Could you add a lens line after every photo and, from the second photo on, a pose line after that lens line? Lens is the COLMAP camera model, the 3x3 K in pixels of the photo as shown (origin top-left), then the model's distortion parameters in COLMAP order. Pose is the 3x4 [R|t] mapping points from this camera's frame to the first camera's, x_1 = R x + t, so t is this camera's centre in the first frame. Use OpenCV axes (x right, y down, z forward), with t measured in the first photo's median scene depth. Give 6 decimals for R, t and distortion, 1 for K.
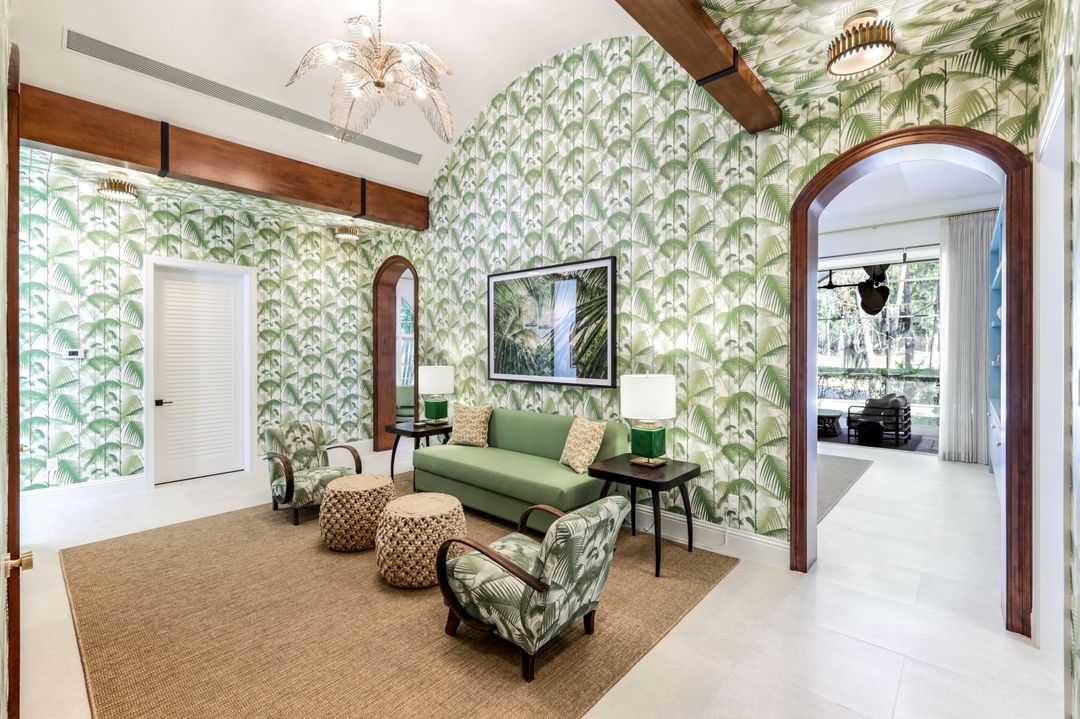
lens RADIAL K [[468.8, 0, 543.1], [0, 468.8, 356.6], [0, 0, 1]] dist [0.000329, -0.000142]
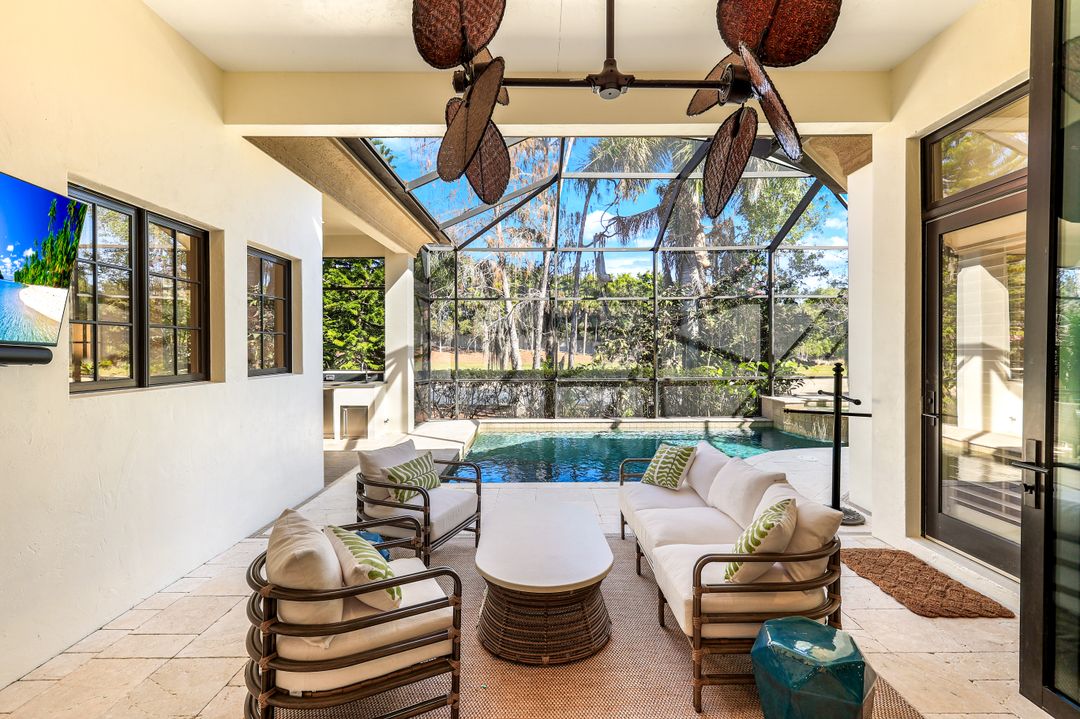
lens RADIAL K [[474.5, 0, 538.3], [0, 474.5, 353.5], [0, 0, 1]] dist [0.000840, 0.000038]
pose [[0.754032, -0.004619, 0.656821, 0.124342], [0.005038, 0.999987, 0.001248, -0.000791], [-0.656818, 0.002368, 0.754045, 0.249920]]
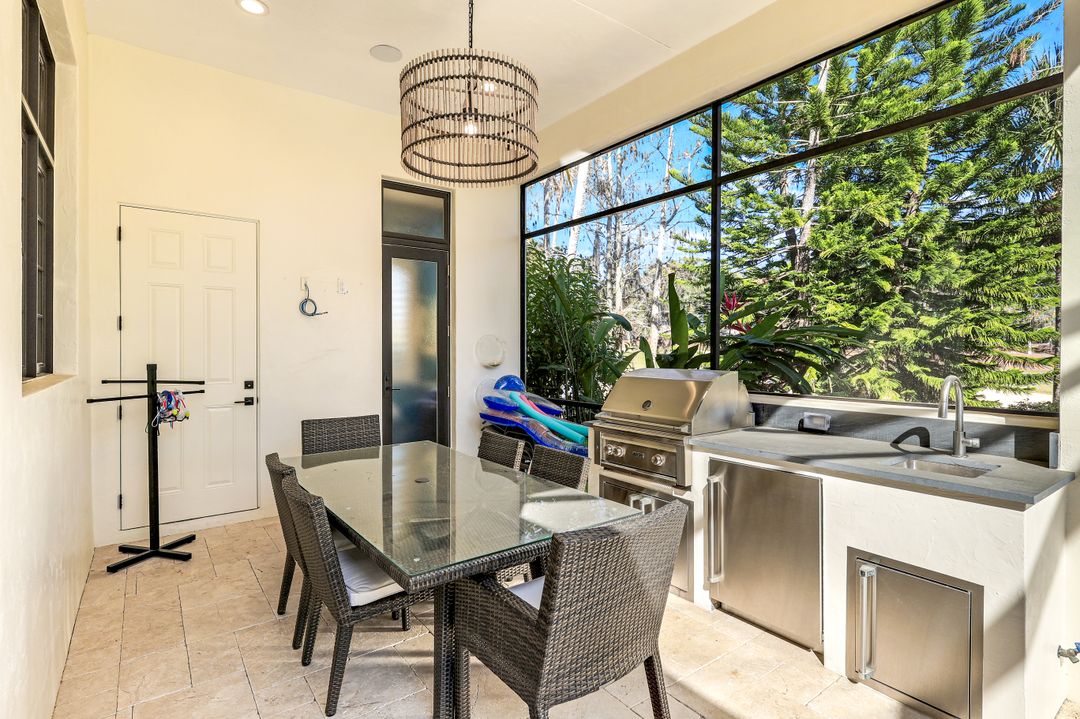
lens RADIAL K [[537.5, 0, 541.7], [0, 537.5, 355.3], [0, 0, 1]] dist [0.000995, -0.000040]
pose [[0.978594, 0.004491, -0.205753, 0.199016], [-0.002577, 0.999951, 0.009568, -0.001379], [0.205786, -0.008833, 0.978557, 0.471085]]
